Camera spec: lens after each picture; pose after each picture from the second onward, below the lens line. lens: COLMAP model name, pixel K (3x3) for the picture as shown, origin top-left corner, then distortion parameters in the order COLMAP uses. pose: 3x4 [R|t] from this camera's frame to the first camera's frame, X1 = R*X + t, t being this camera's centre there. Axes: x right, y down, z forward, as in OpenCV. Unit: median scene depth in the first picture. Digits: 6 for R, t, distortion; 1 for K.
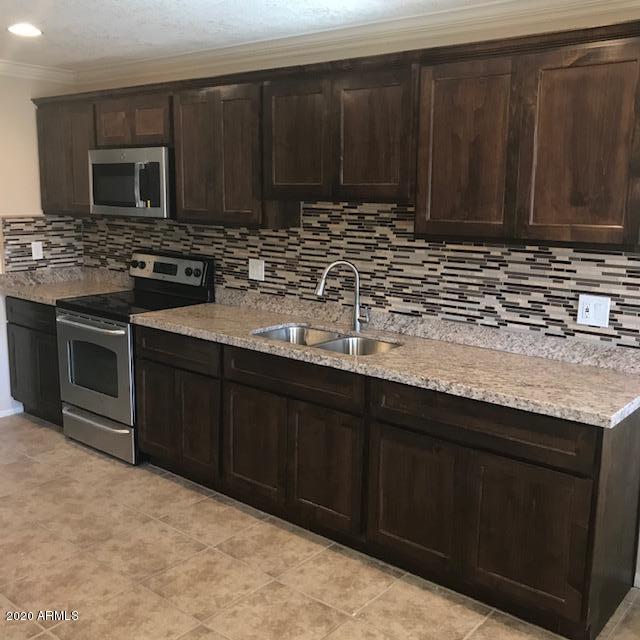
lens RADIAL K [[696.2, 0, 324.5], [0, 696.2, 318.2], [0, 0, 1]] dist [-0.000671, 0.000000]
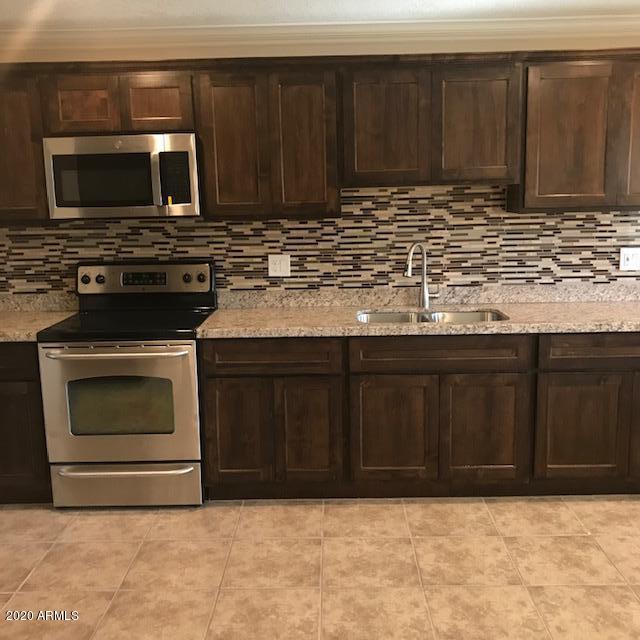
lens RADIAL K [[696.2, 0, 324.4], [0, 696.2, 320.7], [0, 0, 1]] dist [-0.000671, 0.000000]
pose [[0.780204, -0.144250, 0.608666, -0.757281], [0.147828, 0.988004, 0.044662, -0.034120], [-0.607807, 0.055133, 0.792169, 0.257219]]
